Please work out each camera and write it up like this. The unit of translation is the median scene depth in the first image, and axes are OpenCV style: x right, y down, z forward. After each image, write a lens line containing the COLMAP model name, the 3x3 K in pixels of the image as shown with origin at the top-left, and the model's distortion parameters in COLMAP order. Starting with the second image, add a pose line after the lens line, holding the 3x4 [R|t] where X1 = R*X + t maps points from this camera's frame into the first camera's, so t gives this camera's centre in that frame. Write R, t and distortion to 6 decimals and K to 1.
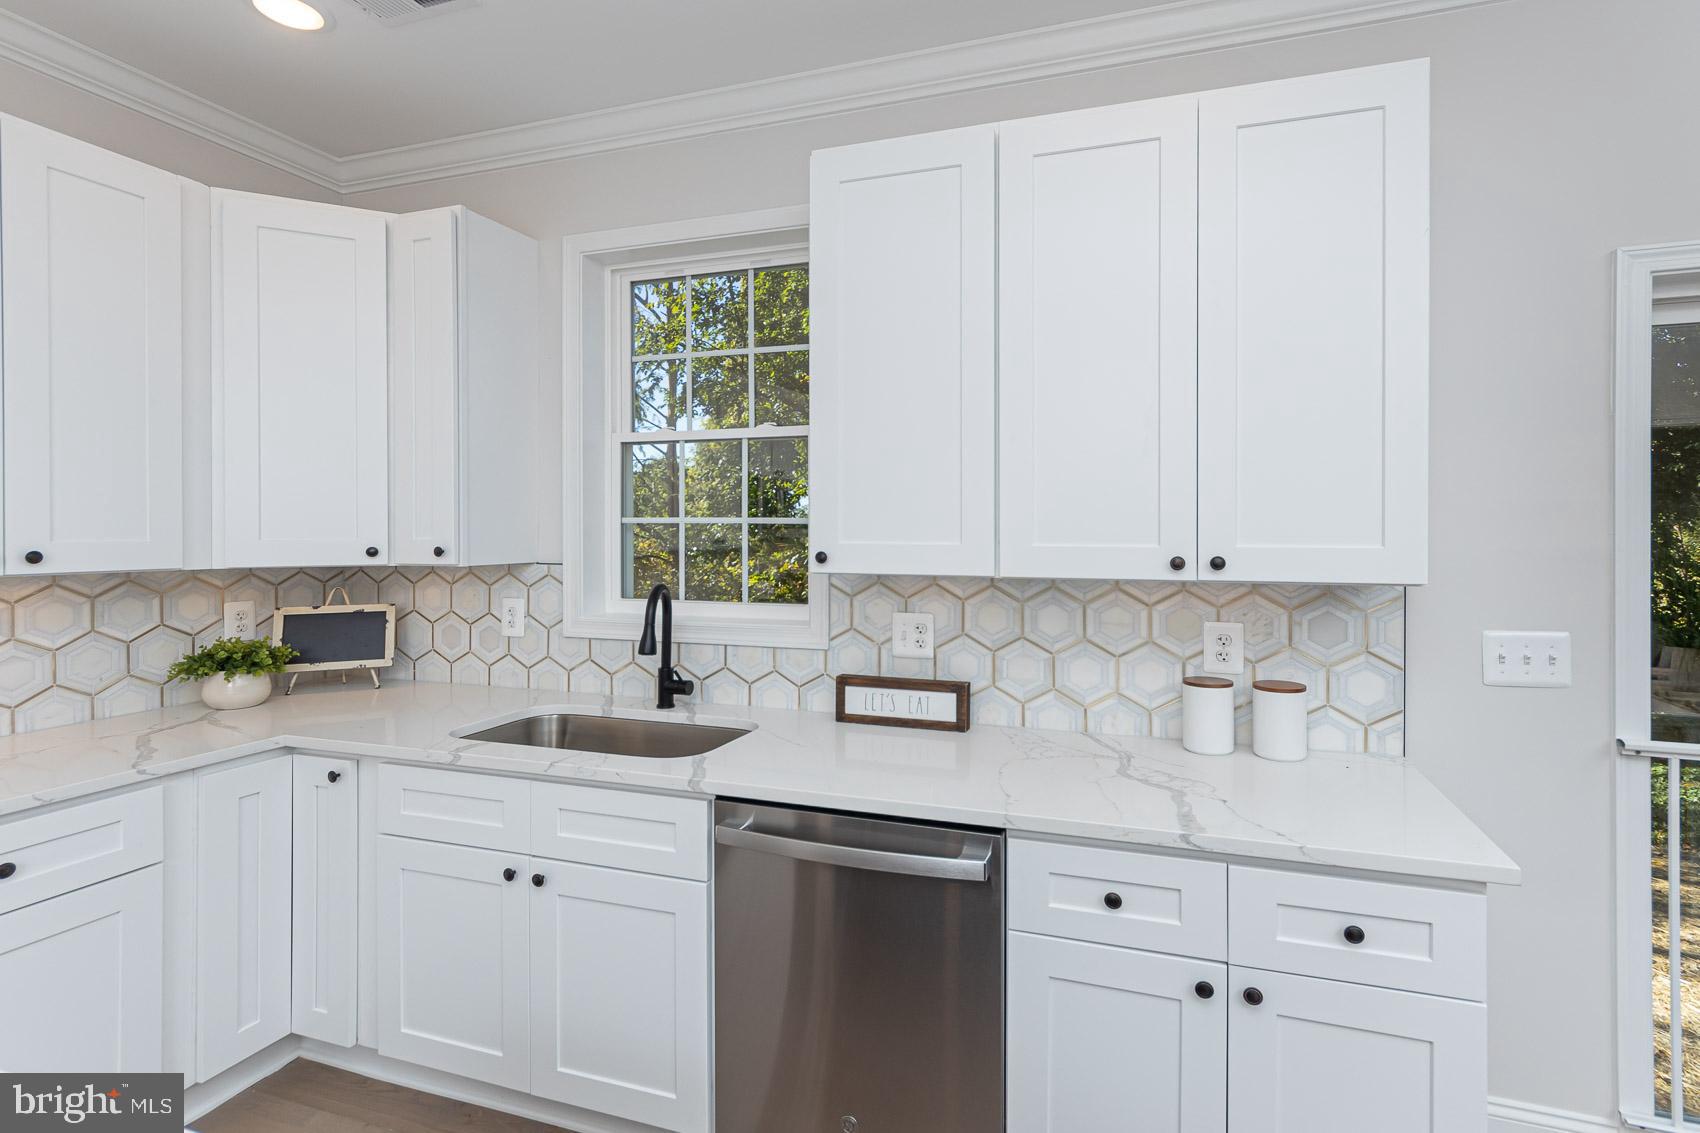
lens RADIAL K [[770.8, 0, 958.0], [0, 770.8, 531.4], [0, 0, 1]] dist [-0.006232, -0.003046]
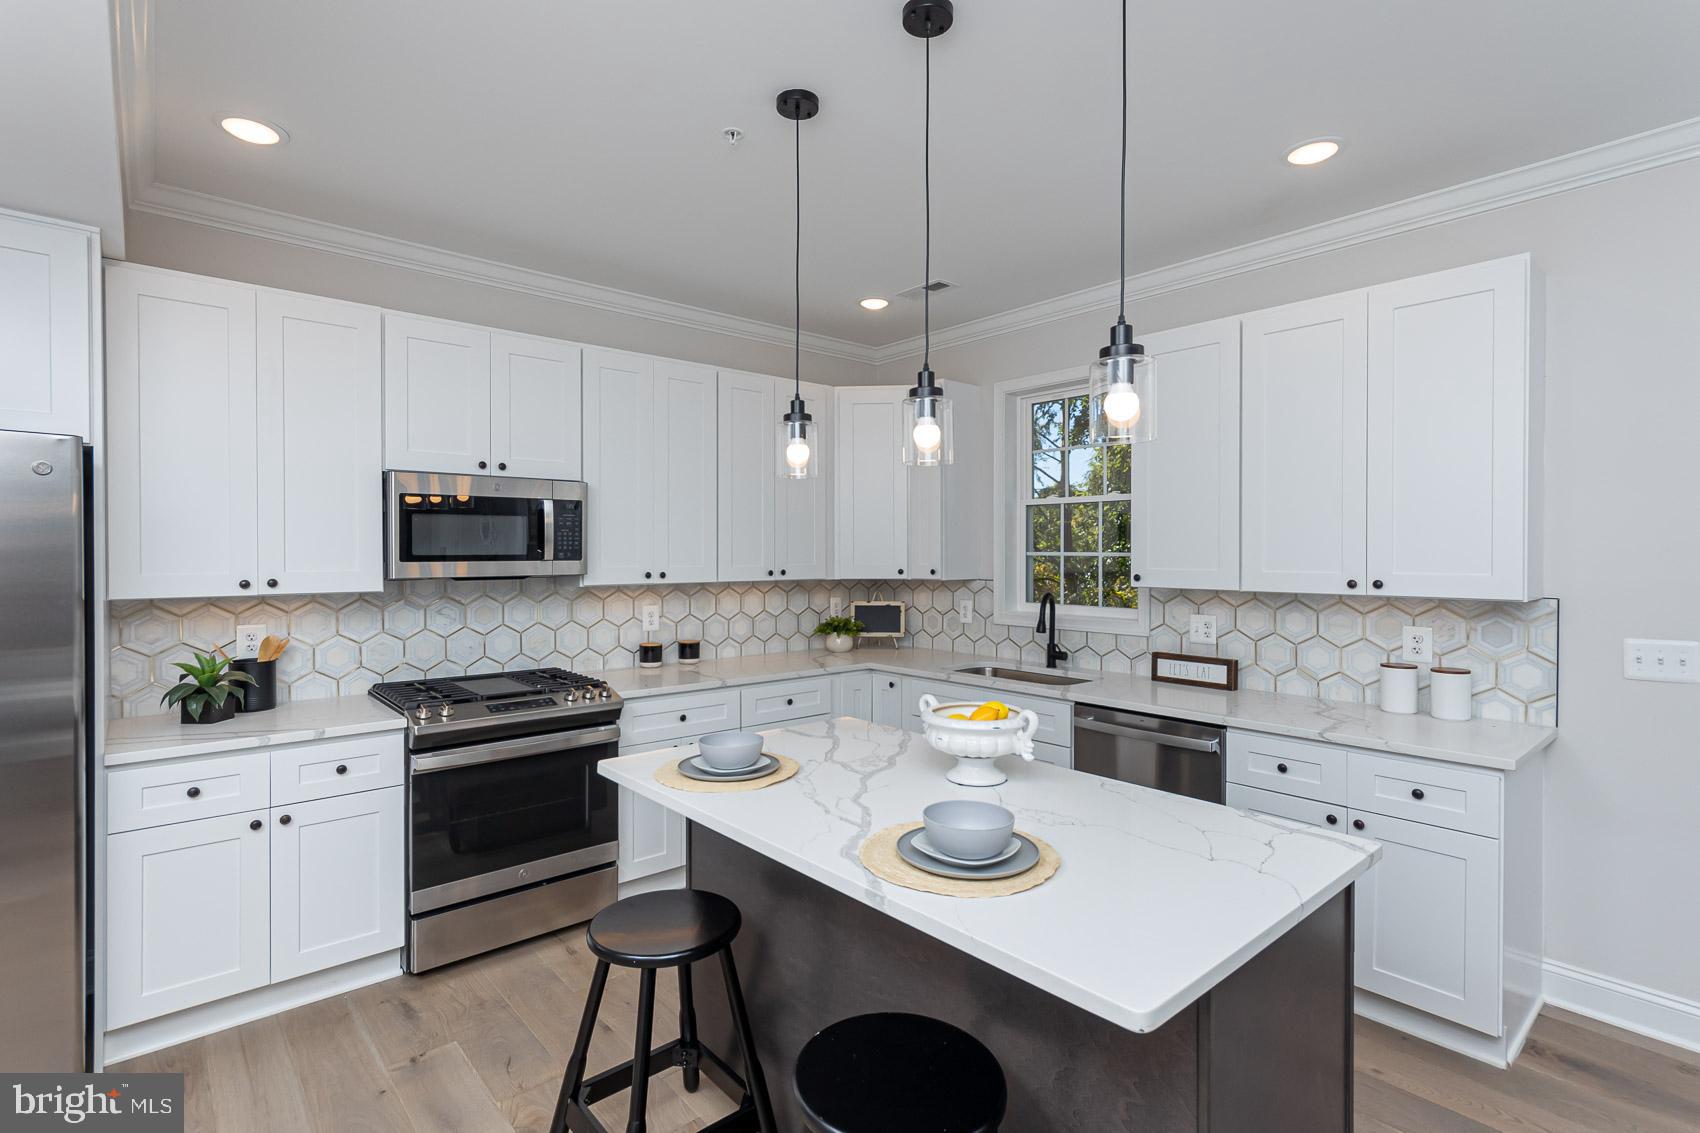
lens RADIAL K [[827.9, 0, 868.6], [0, 827.9, 572.1], [0, 0, 1]] dist [-0.001340, 0.003404]
pose [[0.829673, 0.010639, -0.558149, 0.306177], [0.001376, 0.999776, 0.021101, -0.015912], [0.558249, -0.018275, 0.829472, -0.743395]]
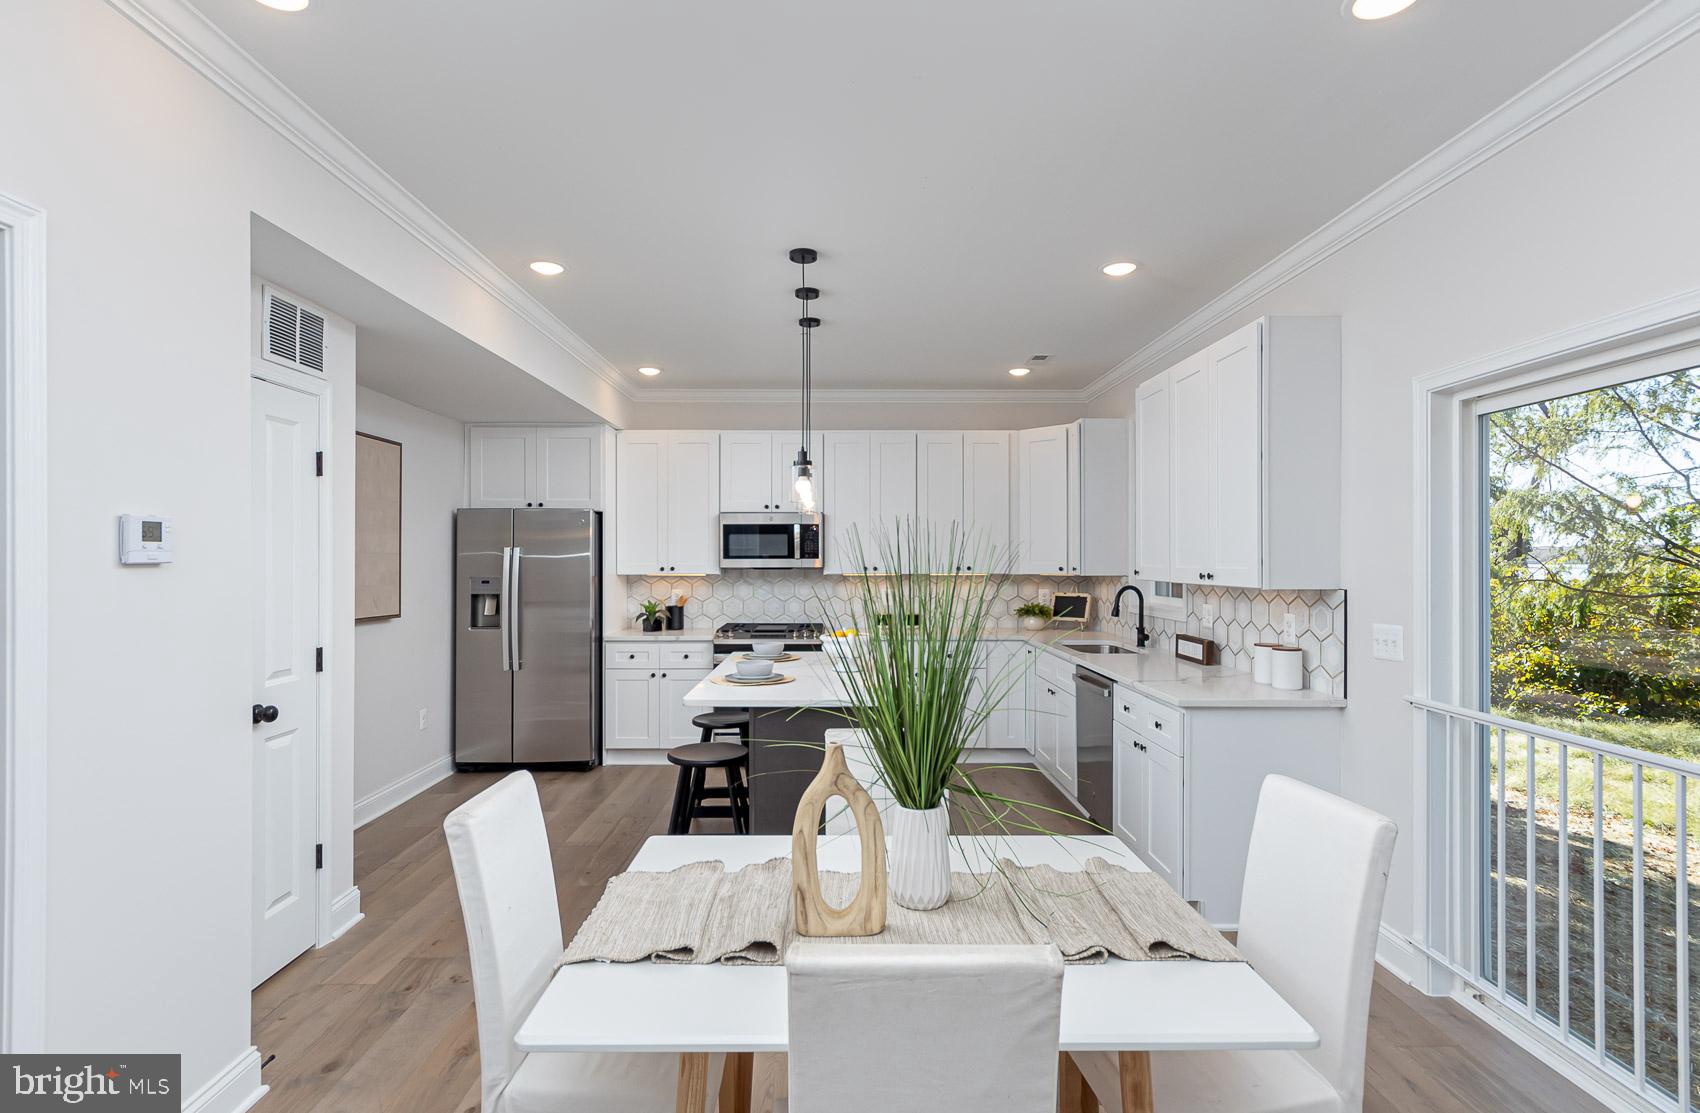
lens RADIAL K [[829.9, 0, 803.5], [0, 829.9, 558.2], [0, 0, 1]] dist [-0.003847, 0.000343]
pose [[0.218881, -0.004770, -0.975740, 1.662091], [0.001356, 0.999989, -0.004584, 0.005949], [0.975751, -0.000320, 0.218885, -0.359940]]
